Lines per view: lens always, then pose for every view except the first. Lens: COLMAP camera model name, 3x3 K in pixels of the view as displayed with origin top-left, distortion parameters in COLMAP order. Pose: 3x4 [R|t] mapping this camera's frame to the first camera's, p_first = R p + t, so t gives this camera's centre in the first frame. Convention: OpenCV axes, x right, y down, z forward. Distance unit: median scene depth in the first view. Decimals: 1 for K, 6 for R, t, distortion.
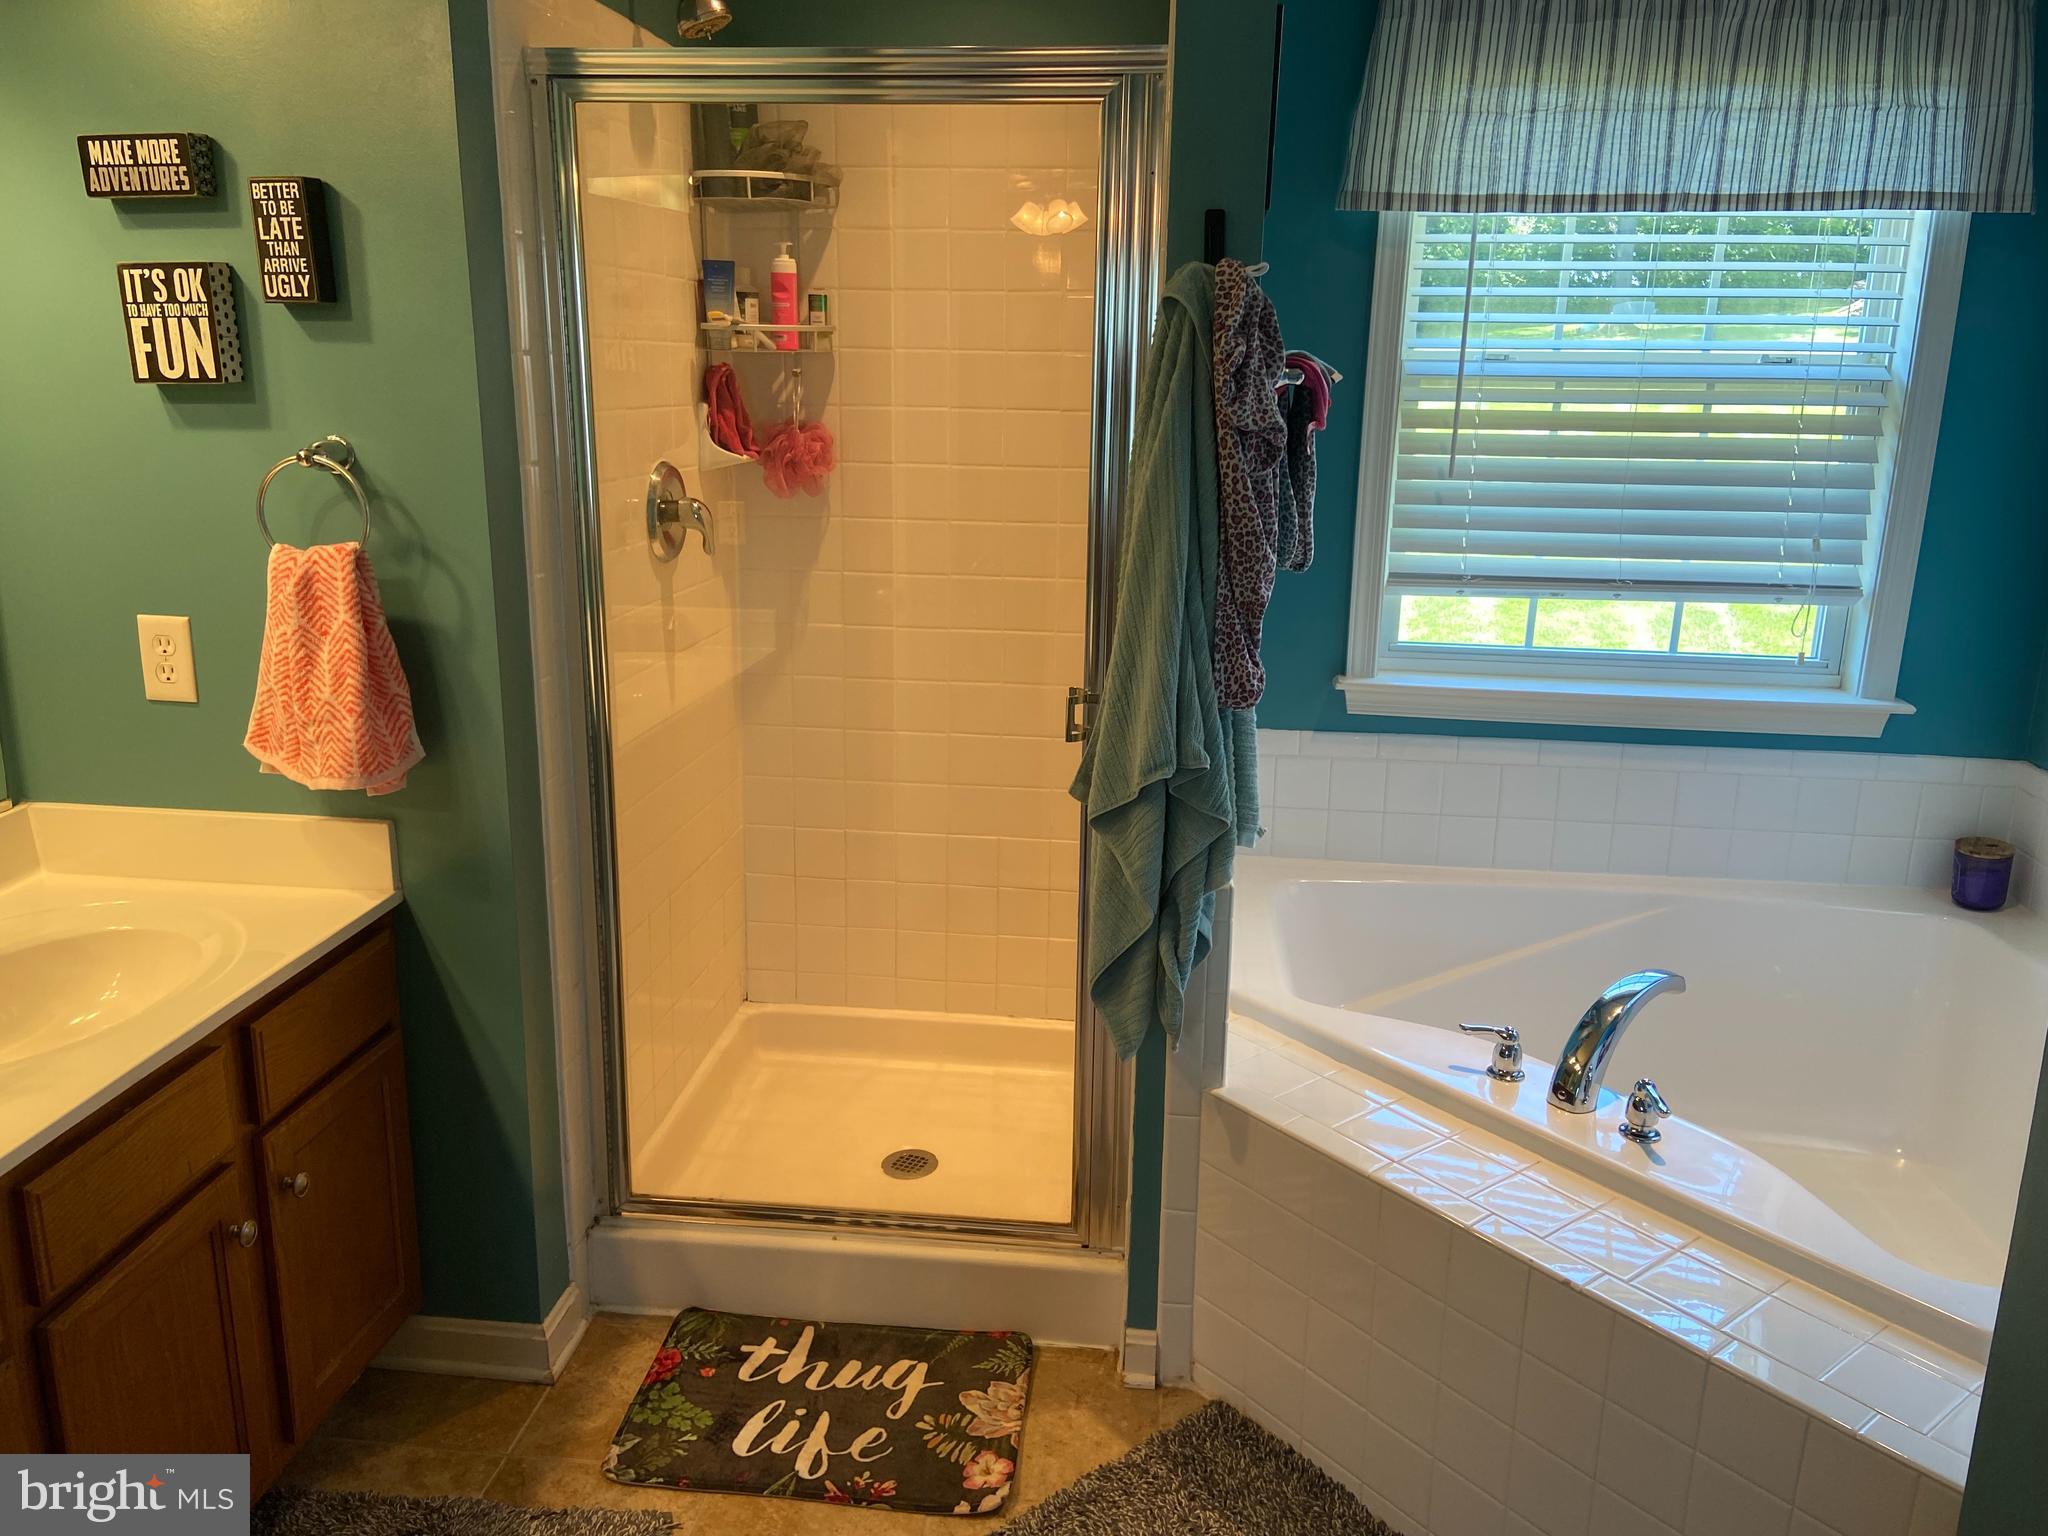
lens RADIAL K [[1543.1, 0, 1024.0], [0, 1543.1, 768.0], [0, 0, 1]] dist [0.120866, -0.150058]
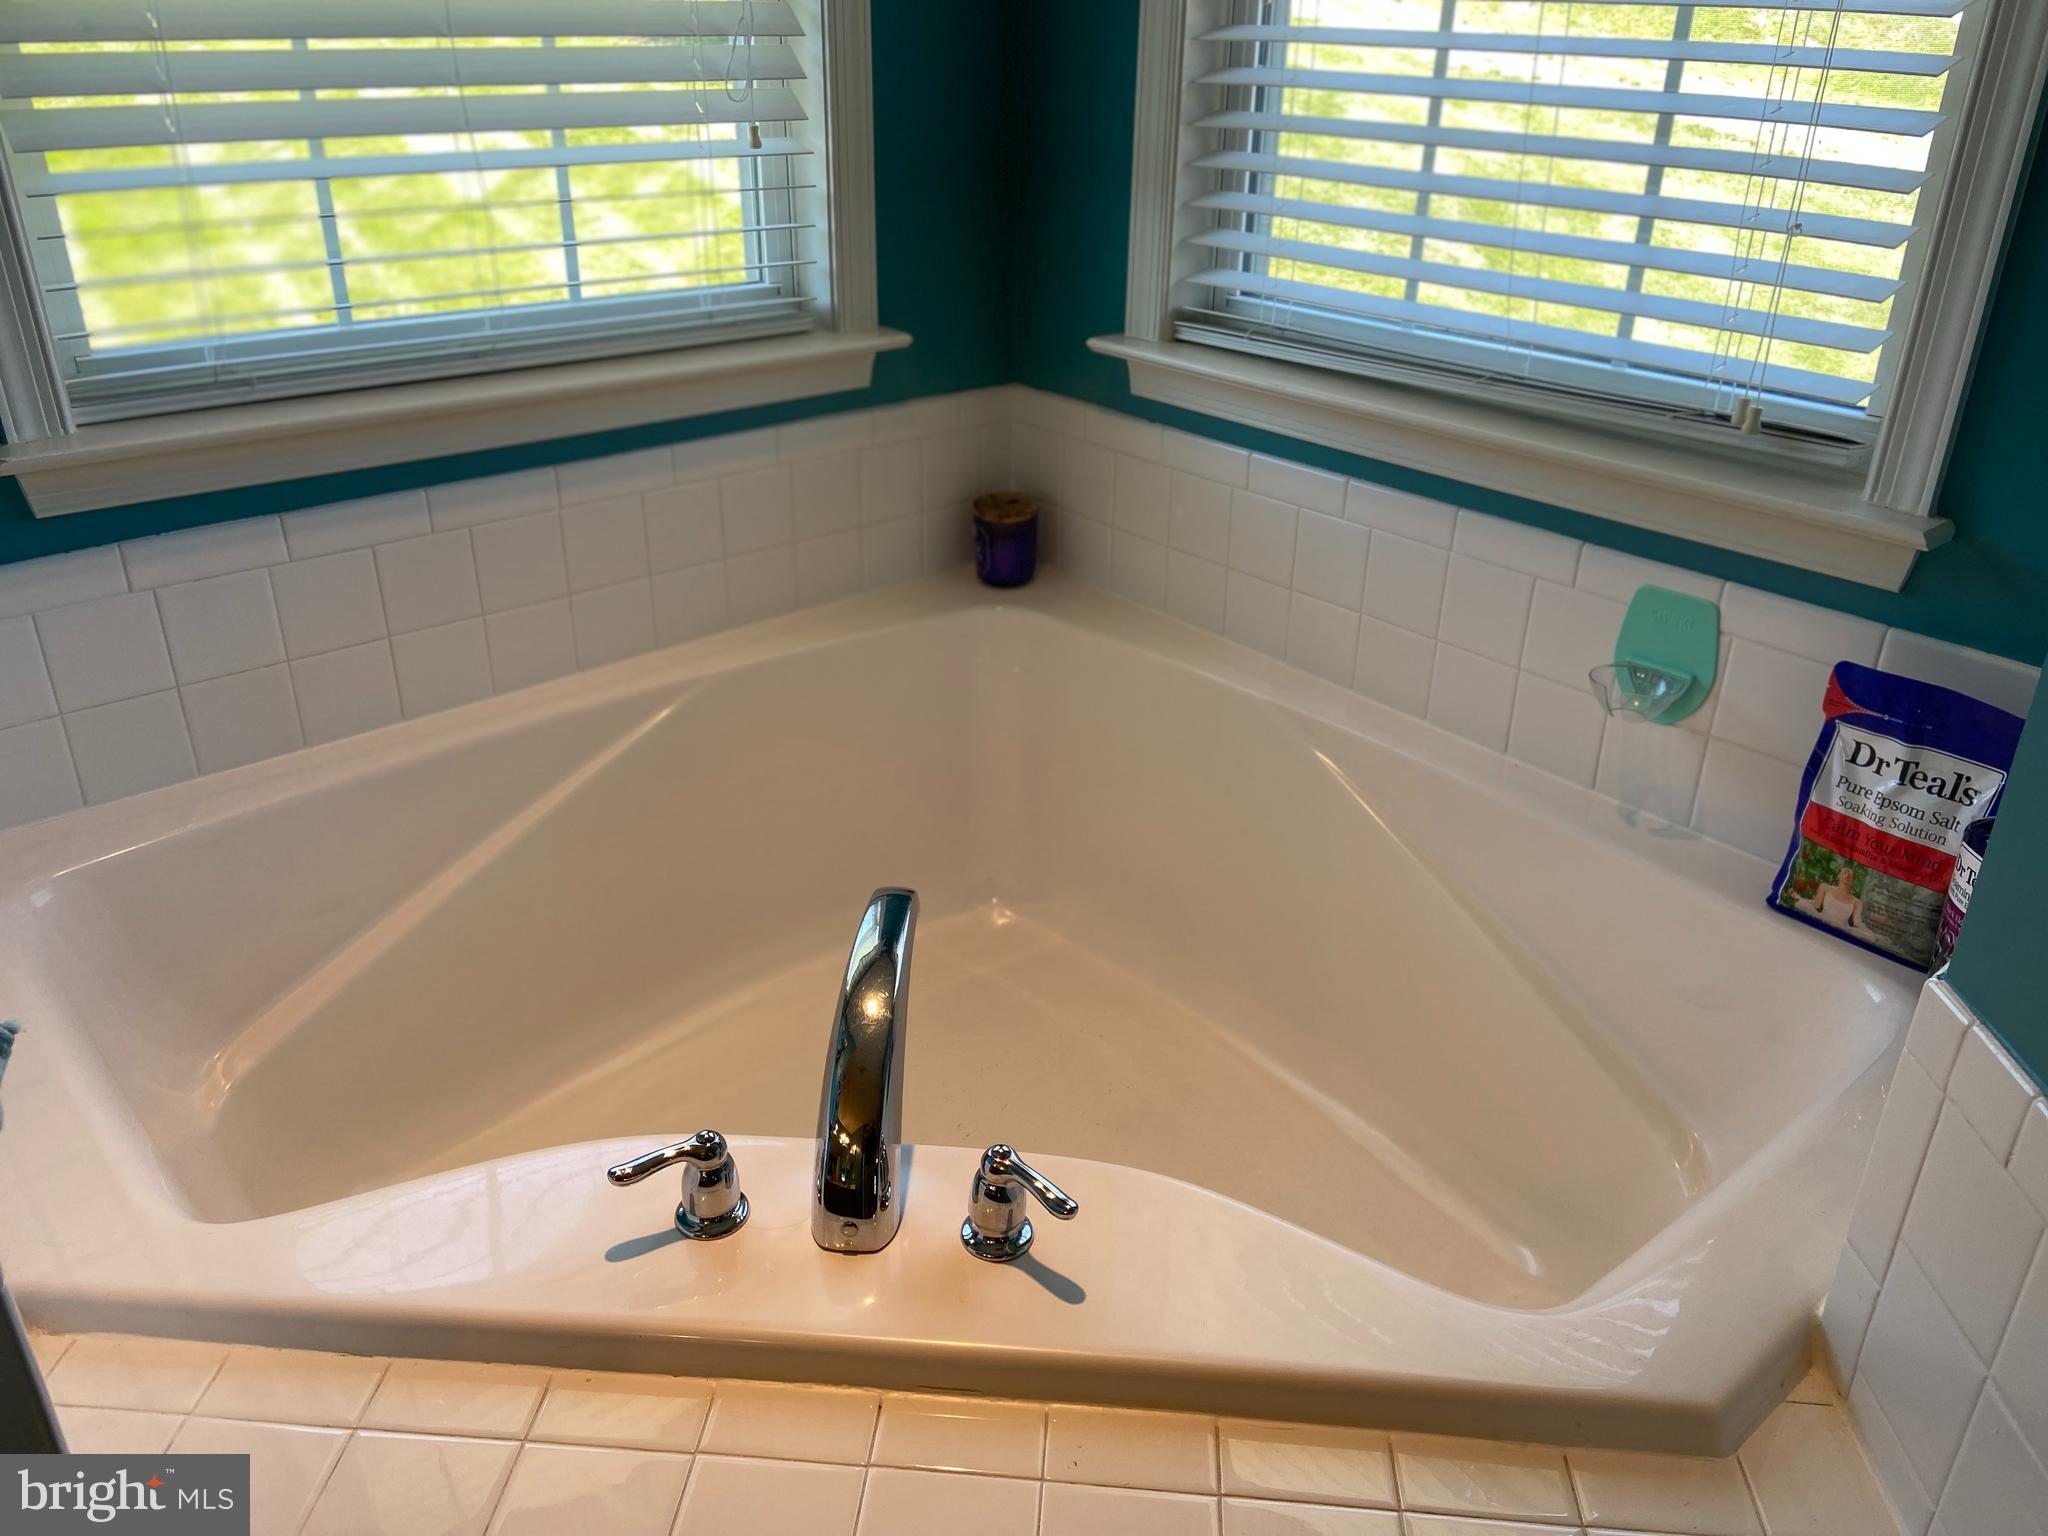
lens RADIAL K [[1543.1, 0, 1024.0], [0, 1543.1, 768.0], [0, 0, 1]] dist [0.120866, -0.150058]
pose [[0.692332, -0.333527, 0.639872, 0.082588], [0.197161, 0.940460, 0.276880, -0.038505], [-0.694121, -0.065535, 0.716869, 0.440269]]
